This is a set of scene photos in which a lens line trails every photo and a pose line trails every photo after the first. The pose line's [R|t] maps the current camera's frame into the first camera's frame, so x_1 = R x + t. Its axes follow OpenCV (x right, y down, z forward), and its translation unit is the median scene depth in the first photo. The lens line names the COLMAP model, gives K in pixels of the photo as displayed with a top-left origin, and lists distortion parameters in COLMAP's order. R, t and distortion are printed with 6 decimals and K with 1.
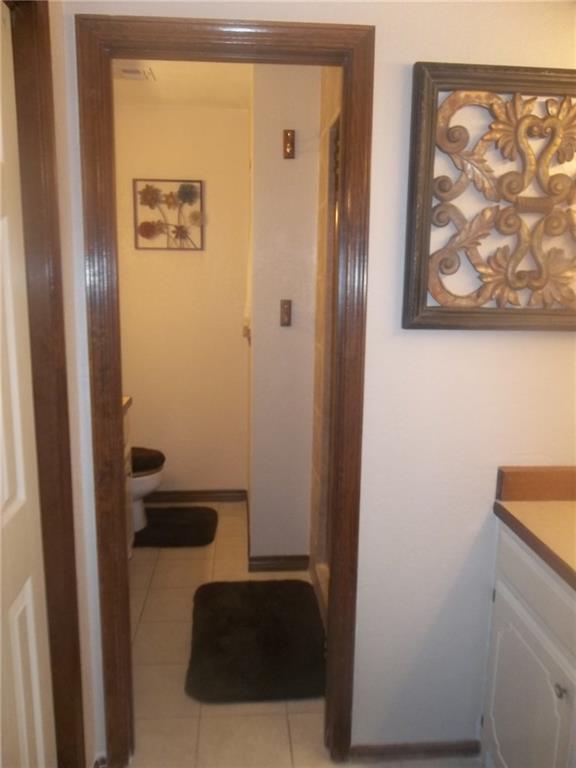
lens RADIAL K [[638.6, 0, 288.2], [0, 638.6, 384.0], [0, 0, 1]] dist [-0.026185, 0.009594]
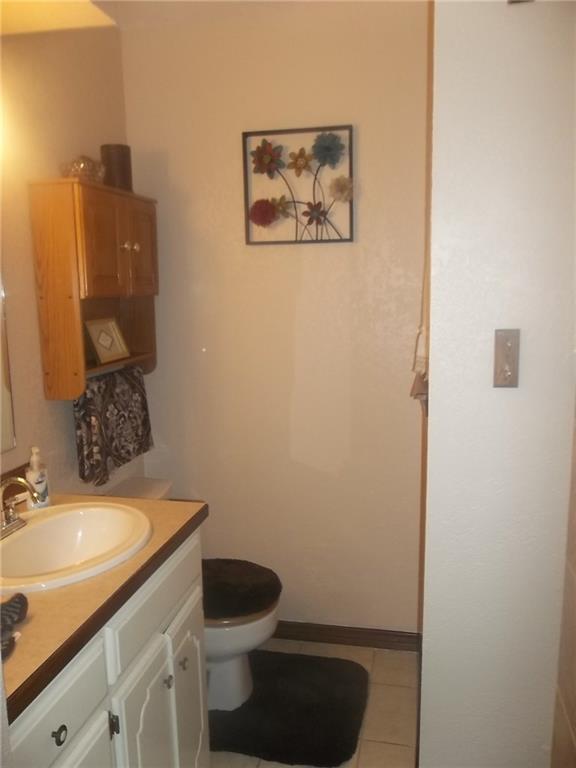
lens RADIAL K [[638.6, 0, 288.5], [0, 638.6, 385.0], [0, 0, 1]] dist [-0.026185, 0.009594]
pose [[0.957980, 0.015527, -0.286414, -0.016765], [-0.021228, 0.999633, -0.016812, -0.063138], [0.286048, 0.022186, 0.957958, 0.412125]]
